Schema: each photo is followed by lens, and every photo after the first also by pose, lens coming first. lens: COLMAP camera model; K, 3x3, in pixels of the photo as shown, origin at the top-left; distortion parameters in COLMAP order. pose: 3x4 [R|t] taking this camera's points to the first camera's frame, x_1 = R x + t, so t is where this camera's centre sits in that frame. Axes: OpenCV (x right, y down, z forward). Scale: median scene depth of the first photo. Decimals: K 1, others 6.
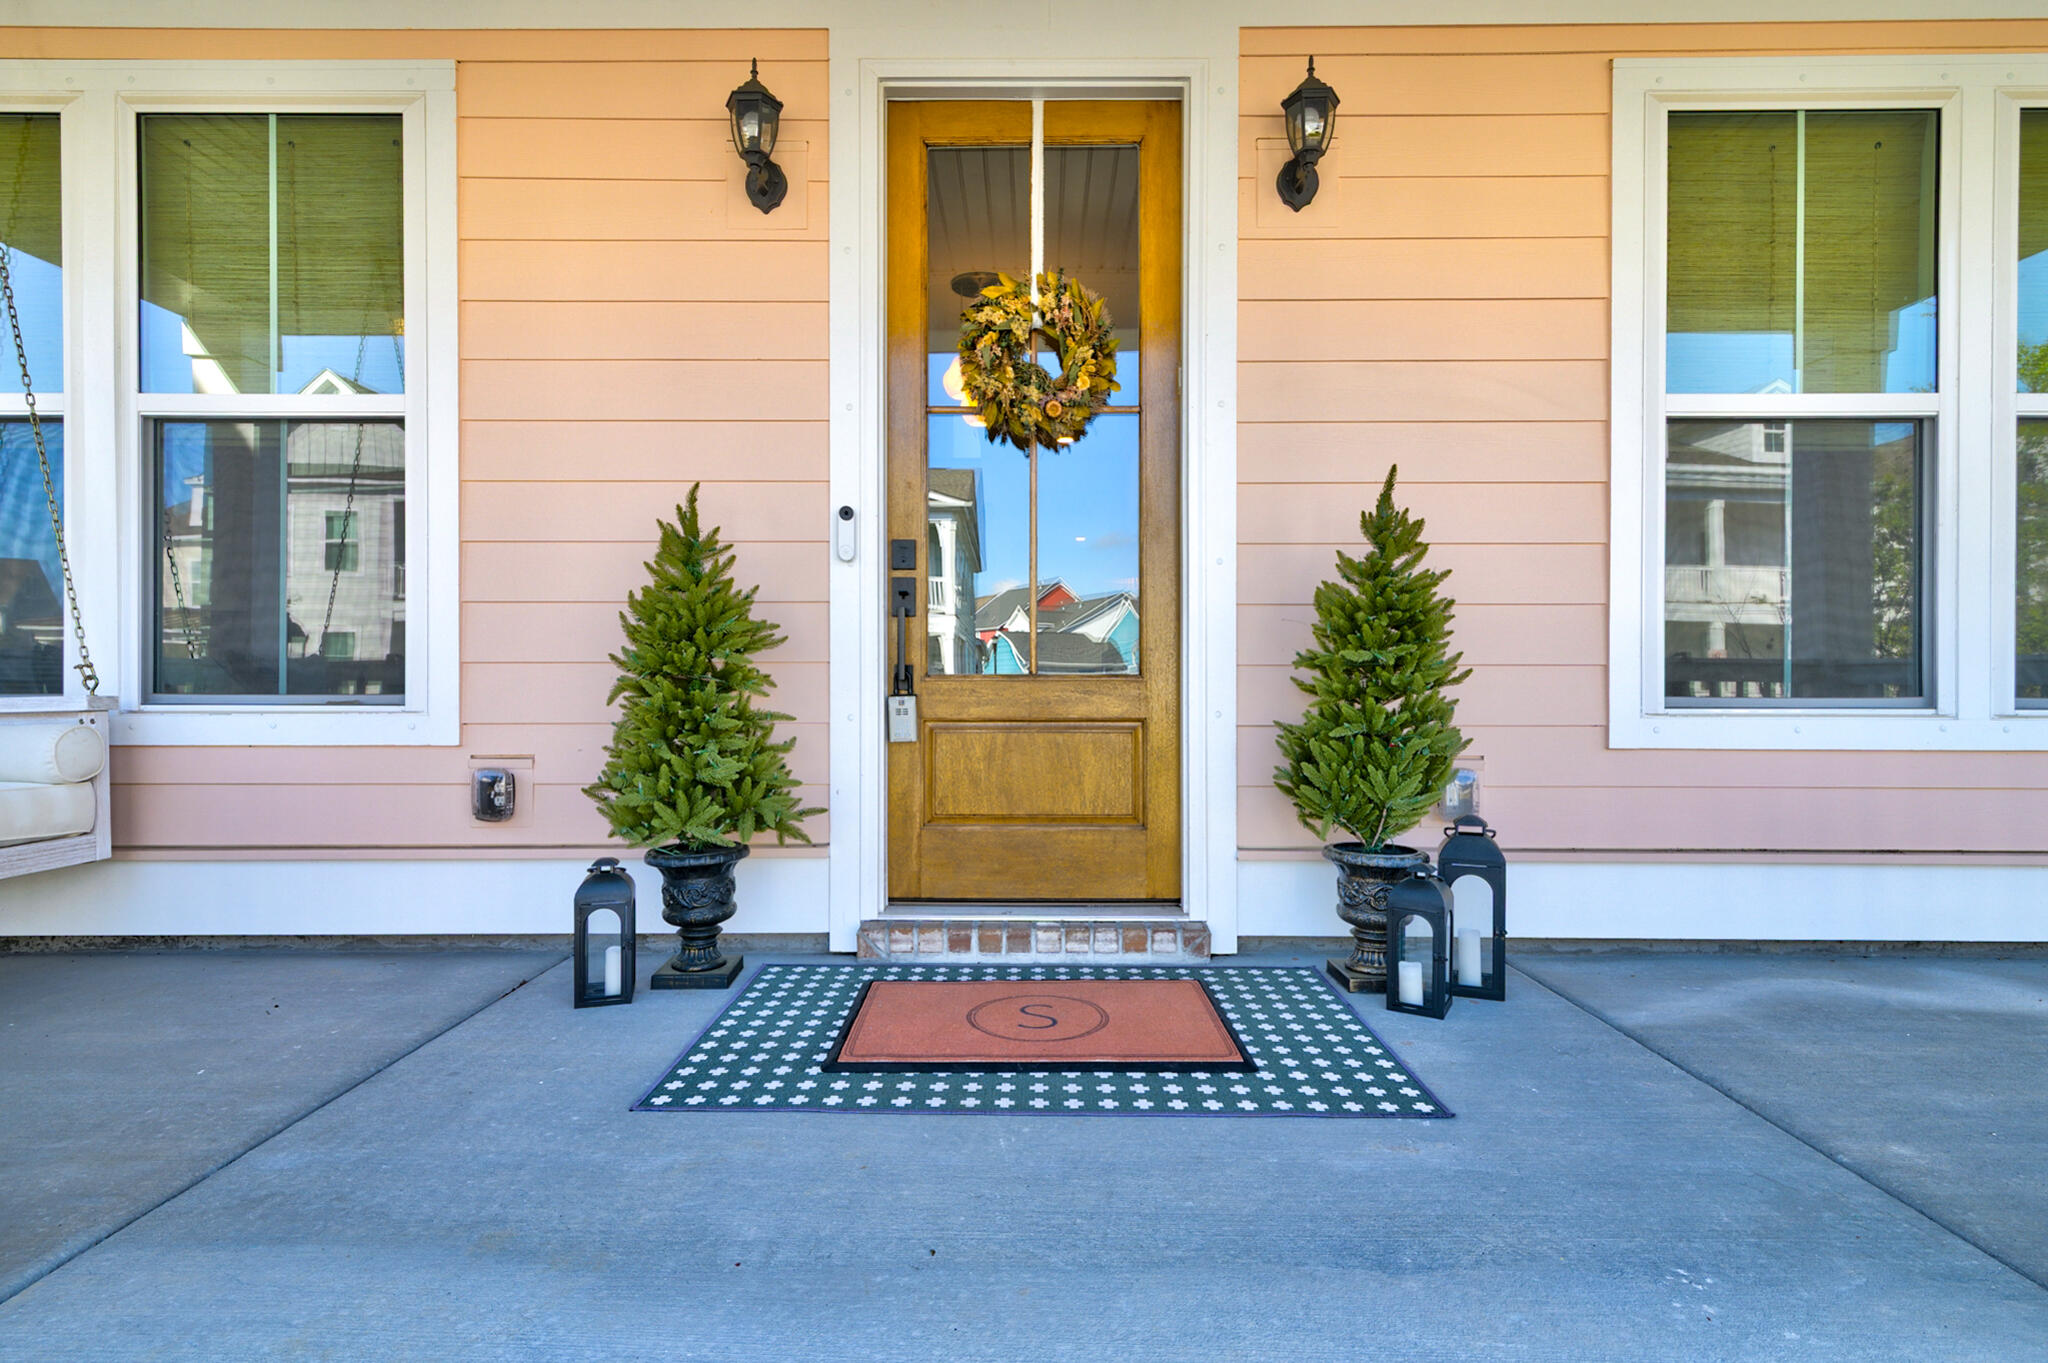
lens RADIAL K [[1052.9, 0, 1024.0], [0, 1052.9, 681.5], [0, 0, 1]] dist [-0.001682, 0.000206]
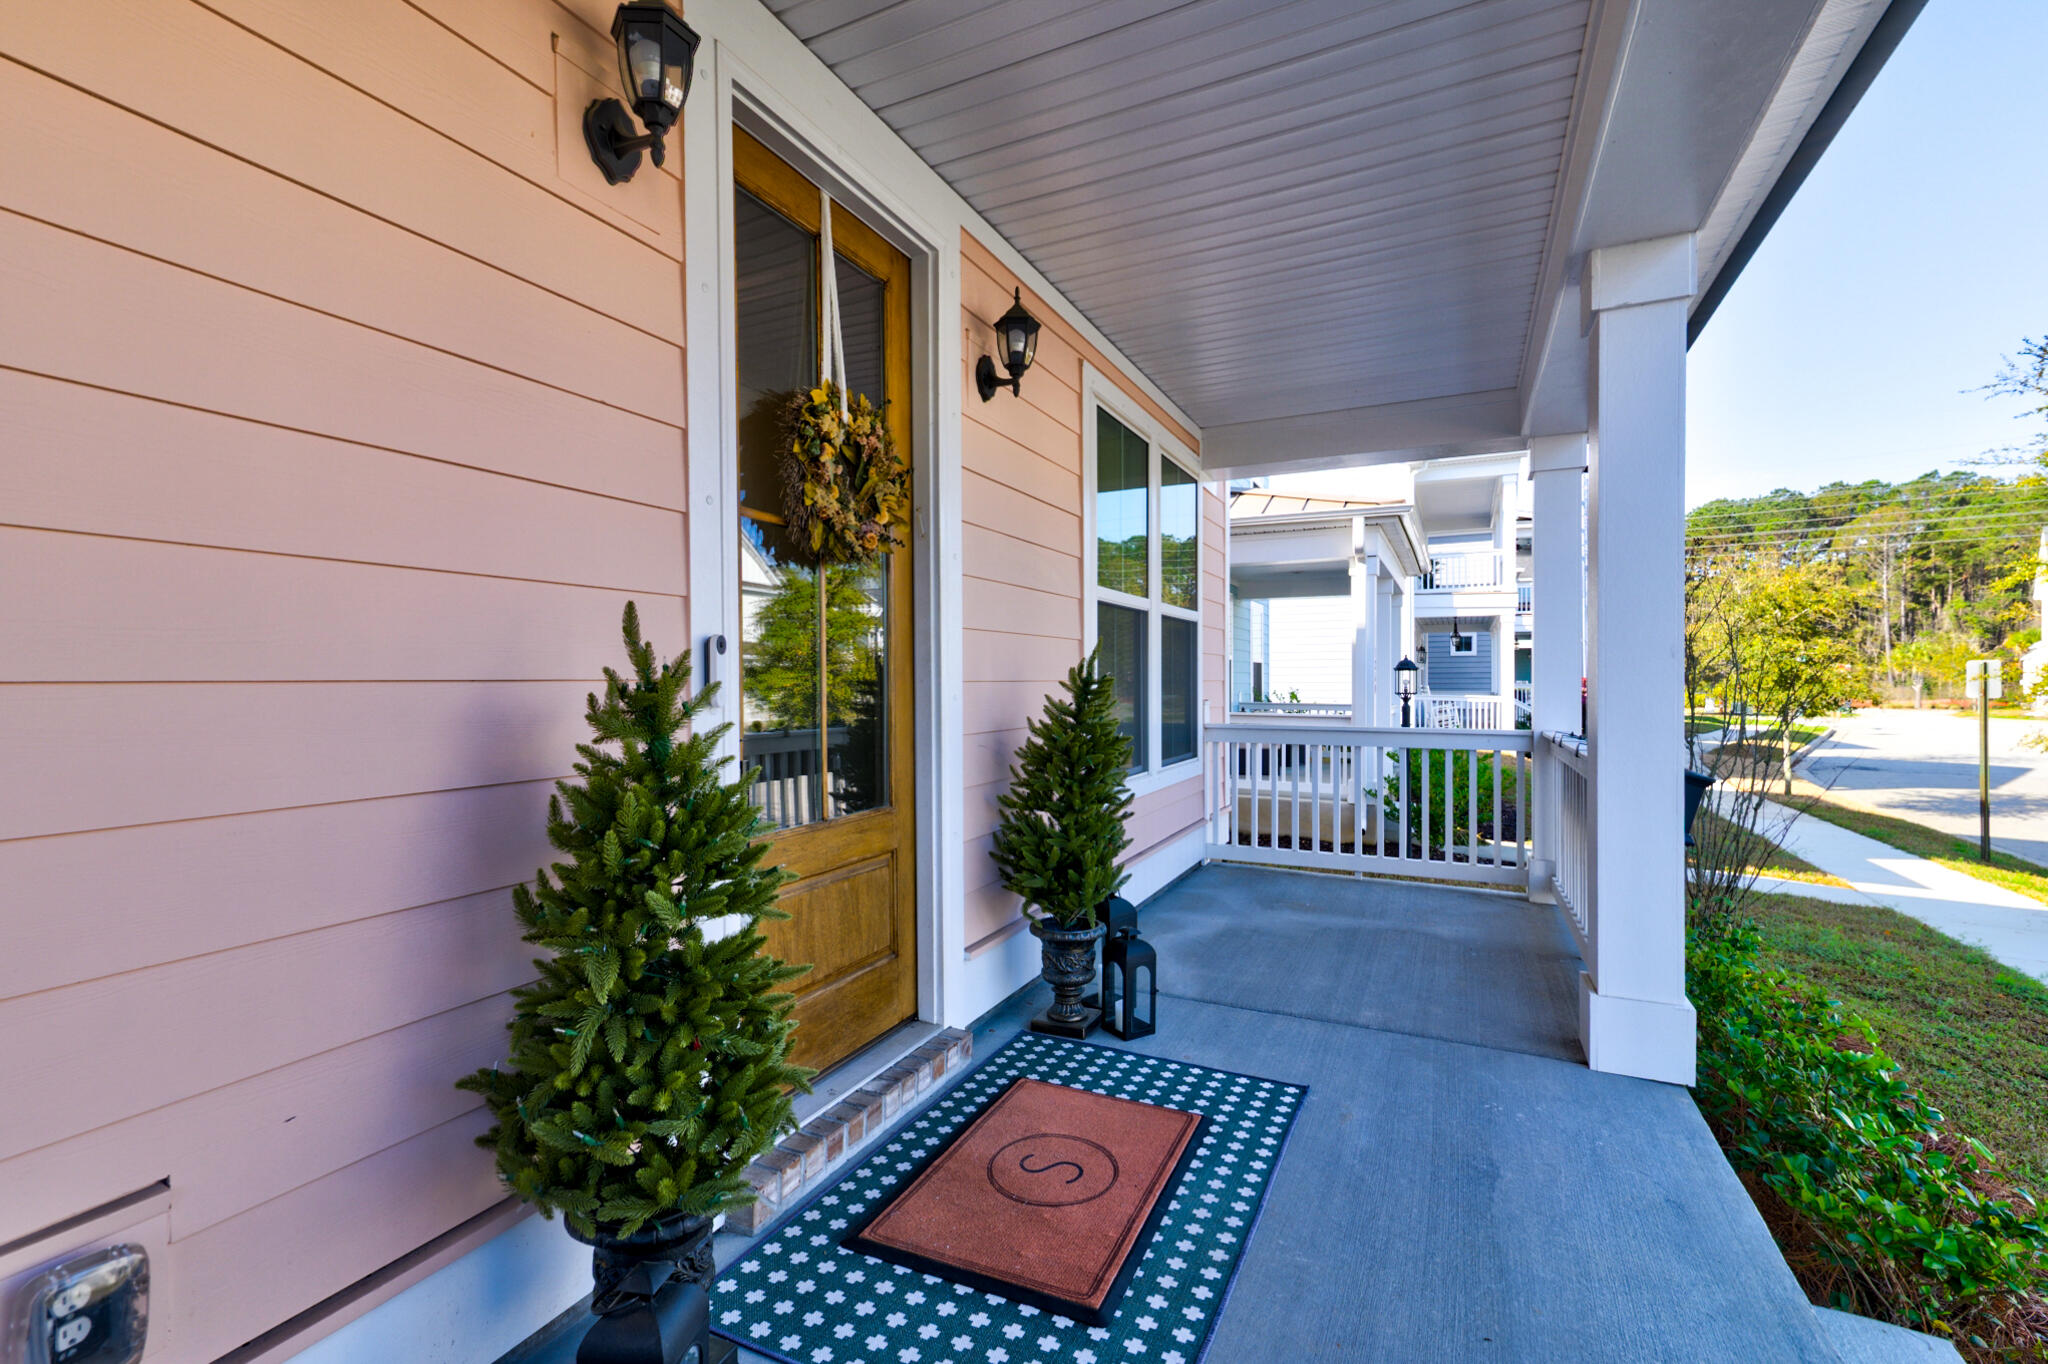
lens RADIAL K [[930.9, 0, 1016.9], [0, 930.9, 689.8], [0, 0, 1]] dist [0.023108, -0.001148]
pose [[0.413178, -0.011310, 0.910580, -0.692983], [0.012261, 0.999901, 0.006855, -0.130433], [-0.910568, 0.008332, 0.413276, 0.539902]]
